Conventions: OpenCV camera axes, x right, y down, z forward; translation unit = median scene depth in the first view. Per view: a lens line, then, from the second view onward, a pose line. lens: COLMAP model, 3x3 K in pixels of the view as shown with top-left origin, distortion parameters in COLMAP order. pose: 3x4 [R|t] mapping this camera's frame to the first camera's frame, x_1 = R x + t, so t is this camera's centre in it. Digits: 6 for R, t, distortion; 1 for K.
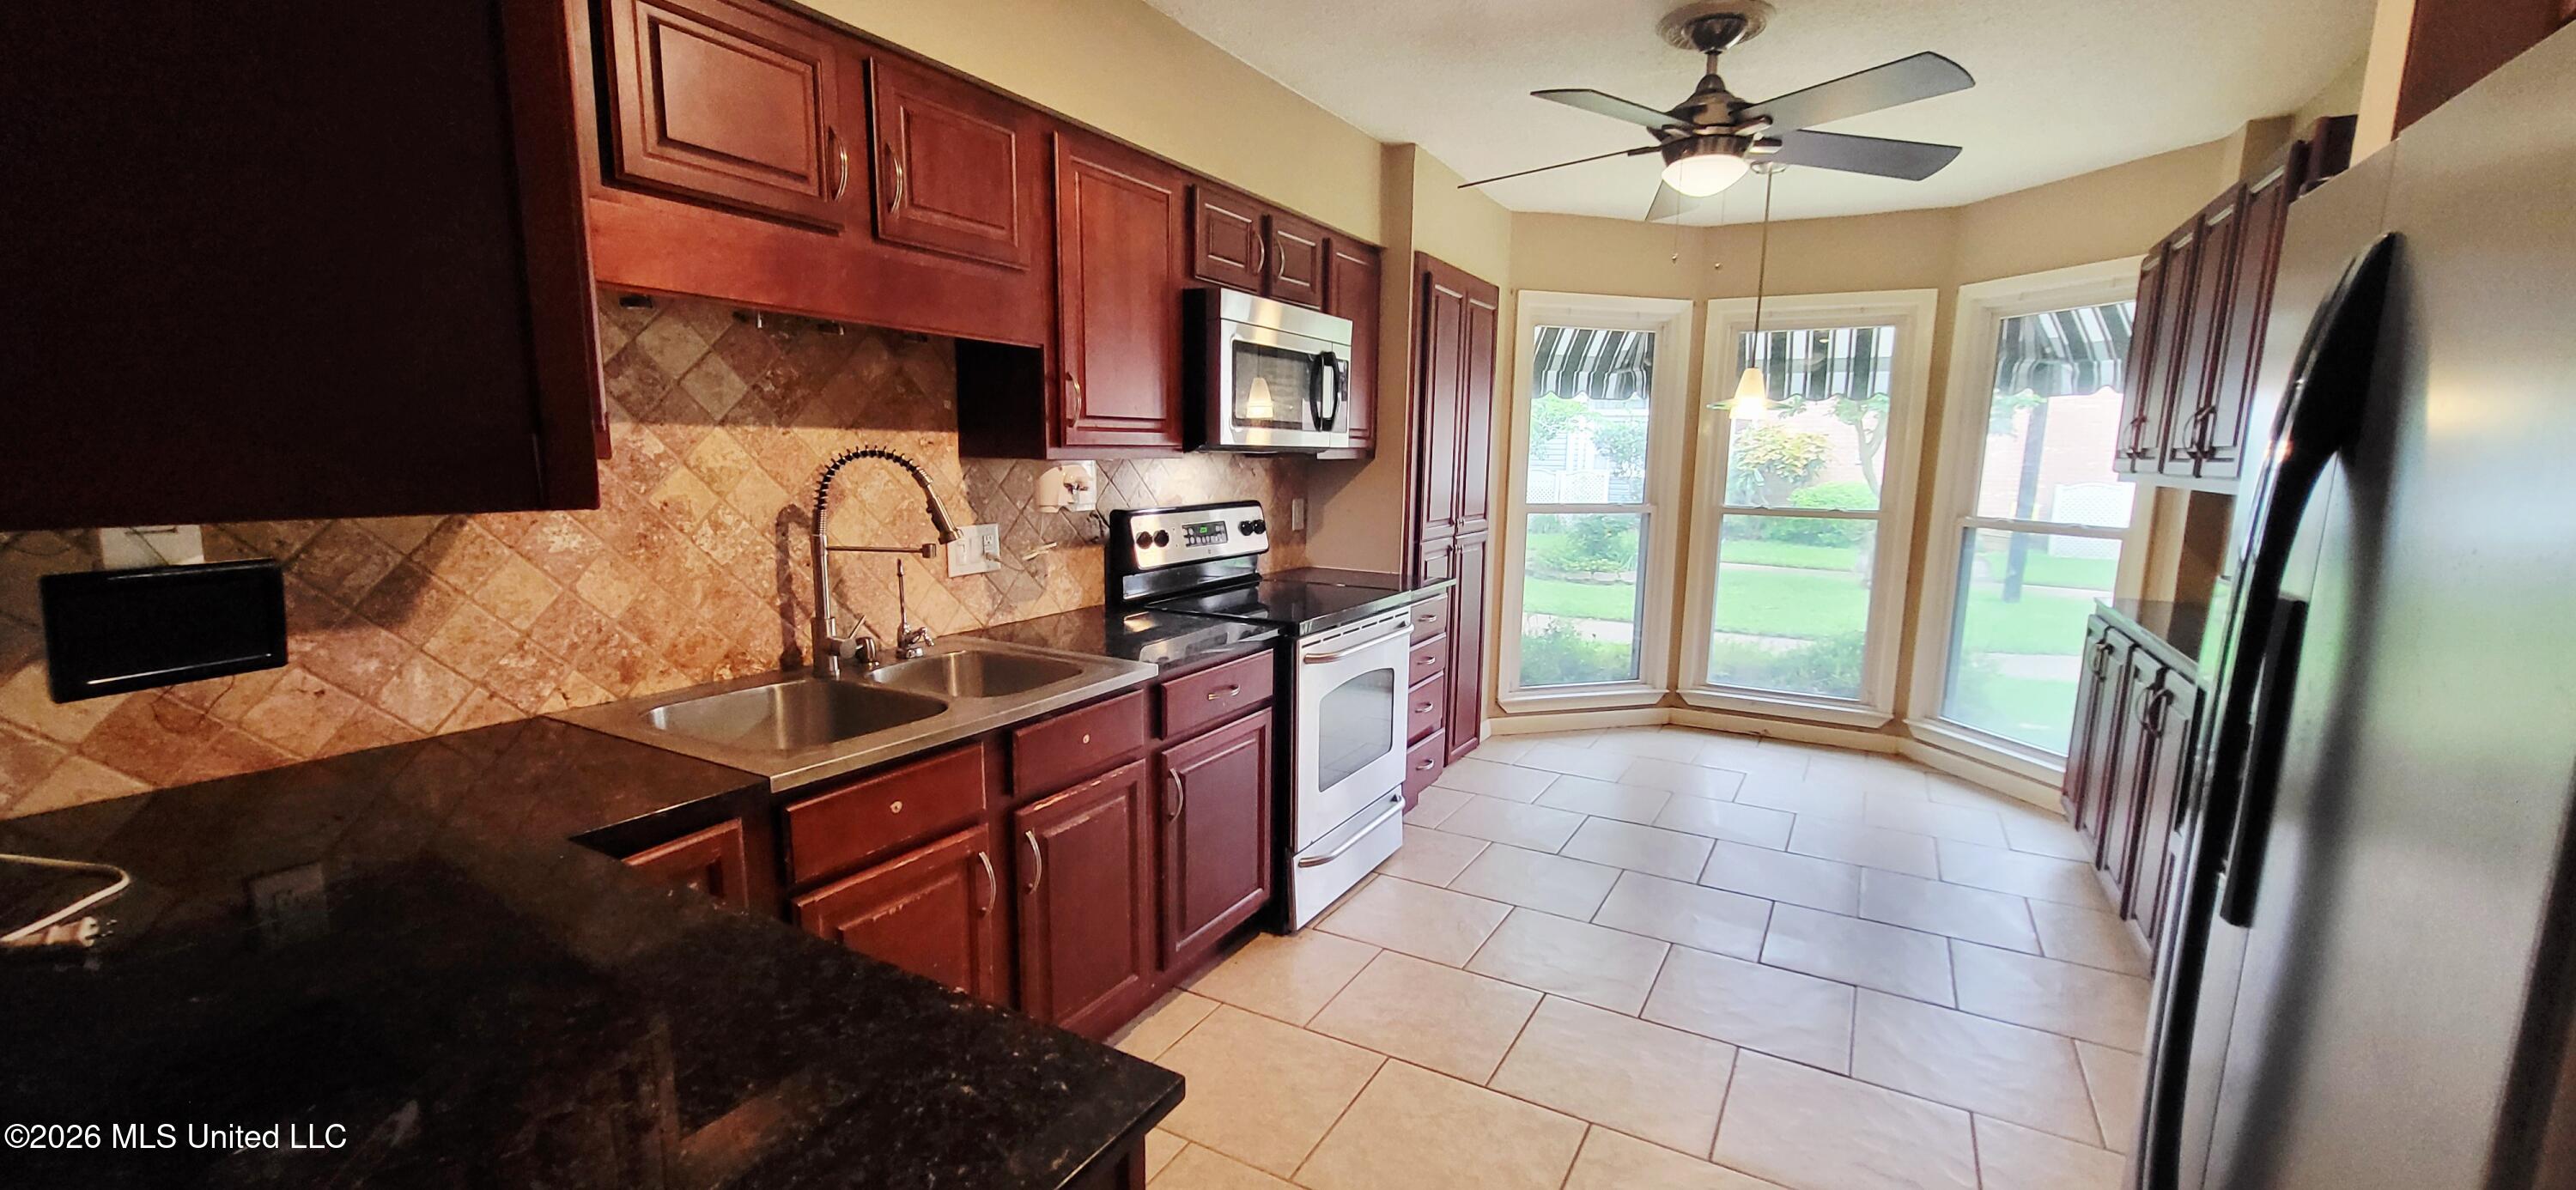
lens RADIAL K [[1010.9, 0, 1284.8], [0, 1010.9, 608.3], [0, 0, 1]] dist [0.003810, -0.000766]
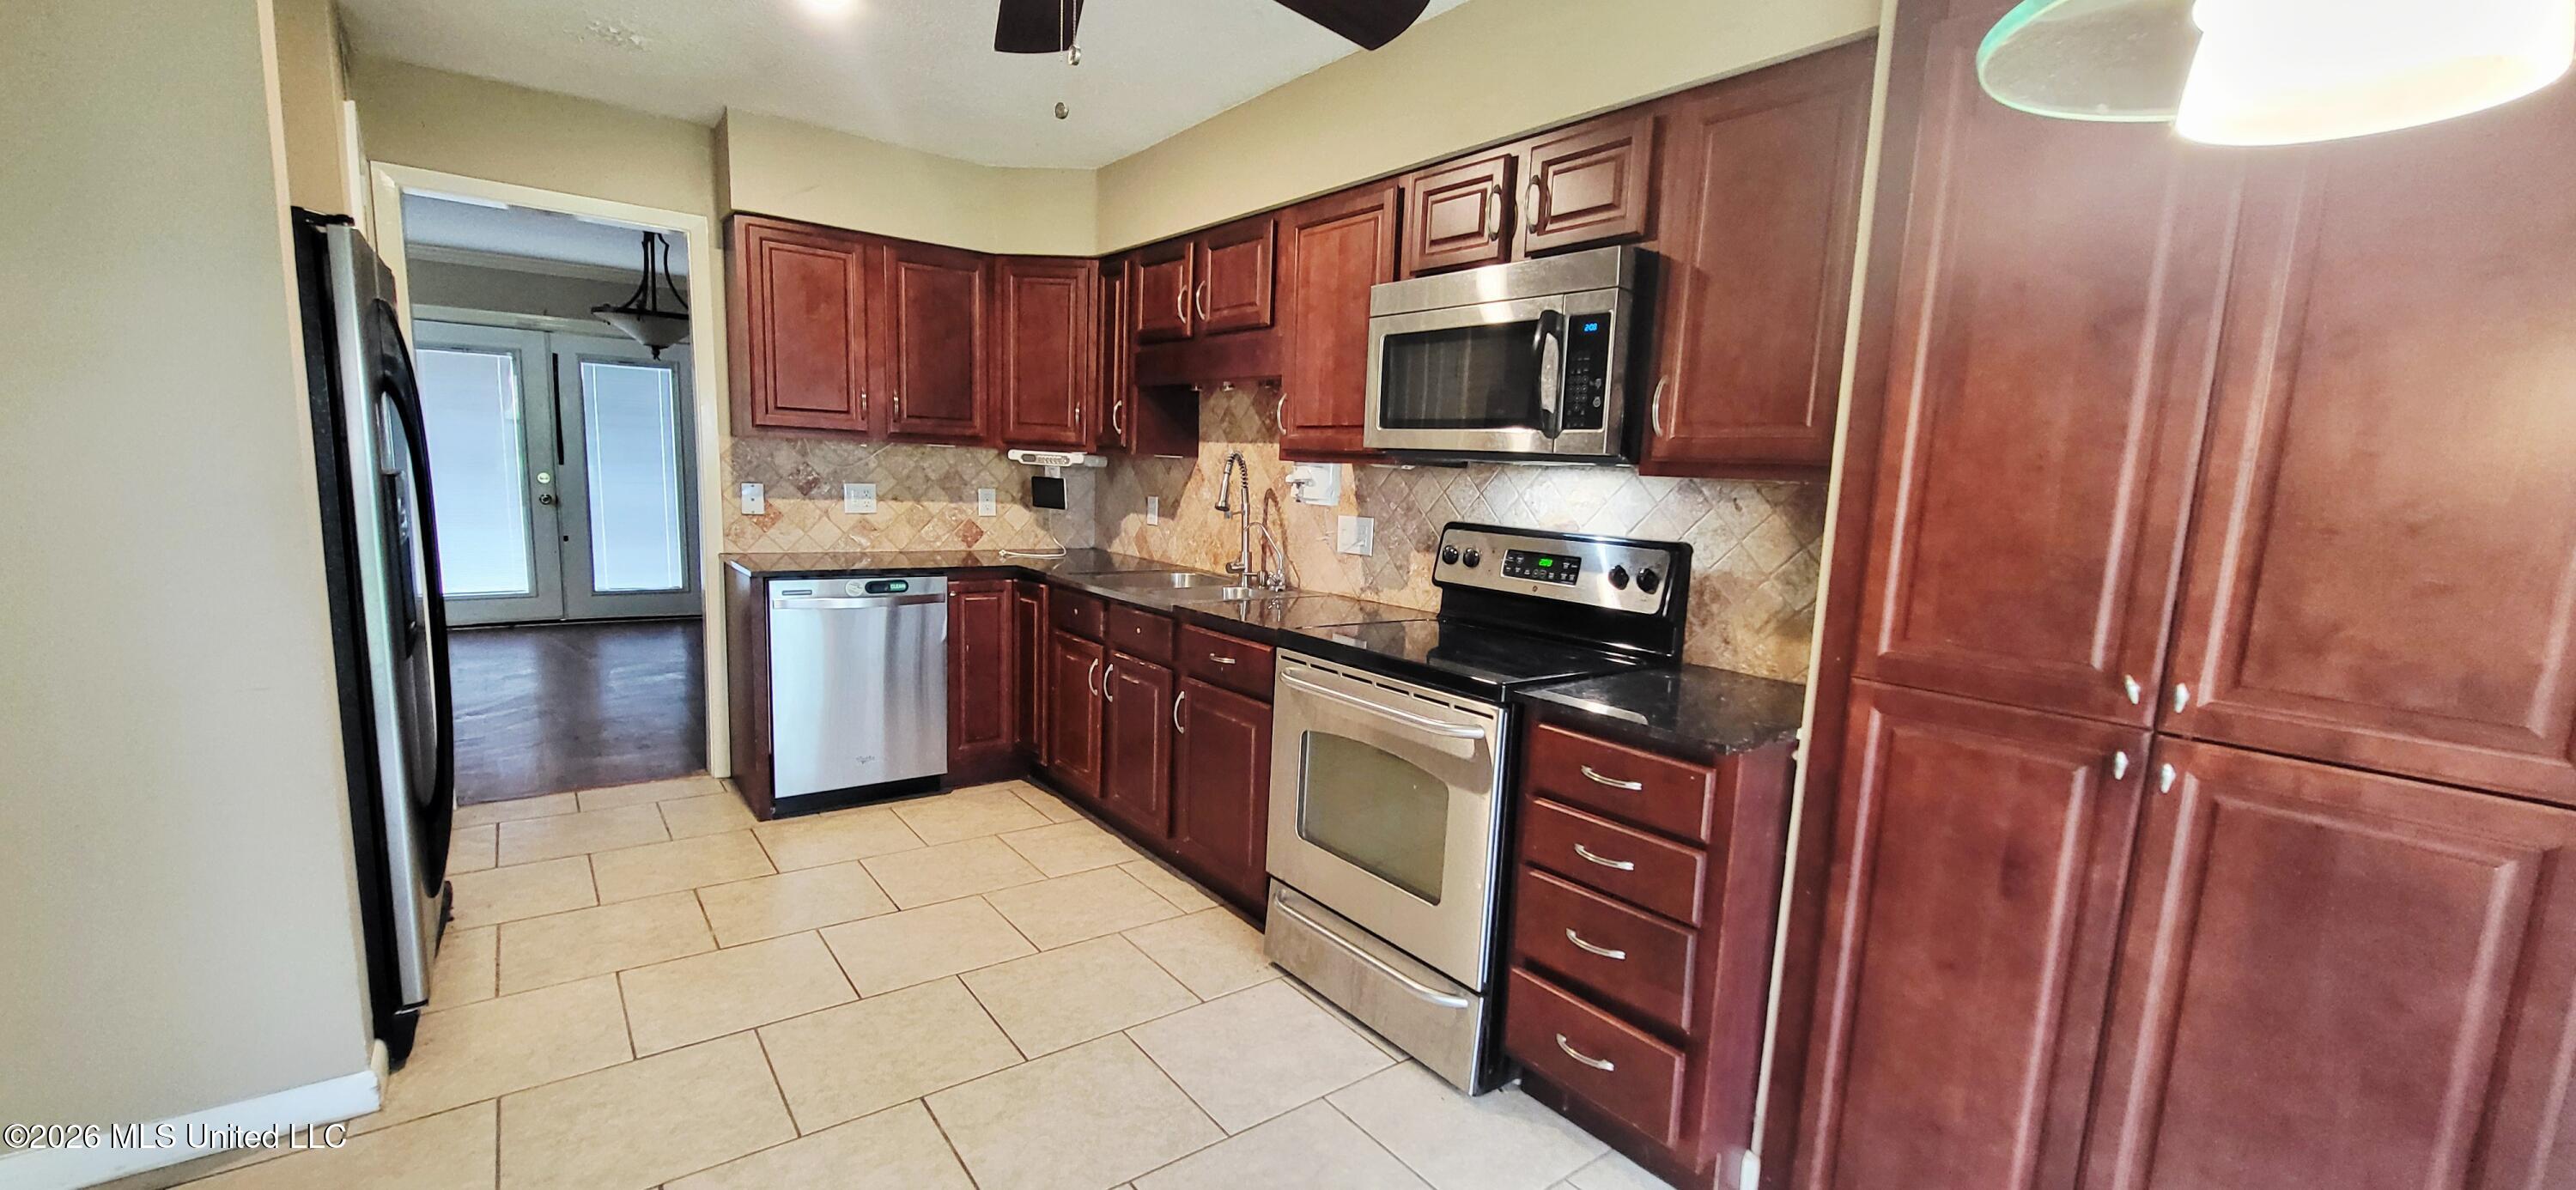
lens RADIAL K [[1010.9, 0, 1280.2], [0, 1010.9, 607.1], [0, 0, 1]] dist [0.003810, -0.000766]
pose [[-0.369111, 0.101323, -0.923846, 0.930203], [-0.193700, 0.963823, 0.183098, -0.186771], [0.908976, 0.246533, -0.336132, 1.358781]]
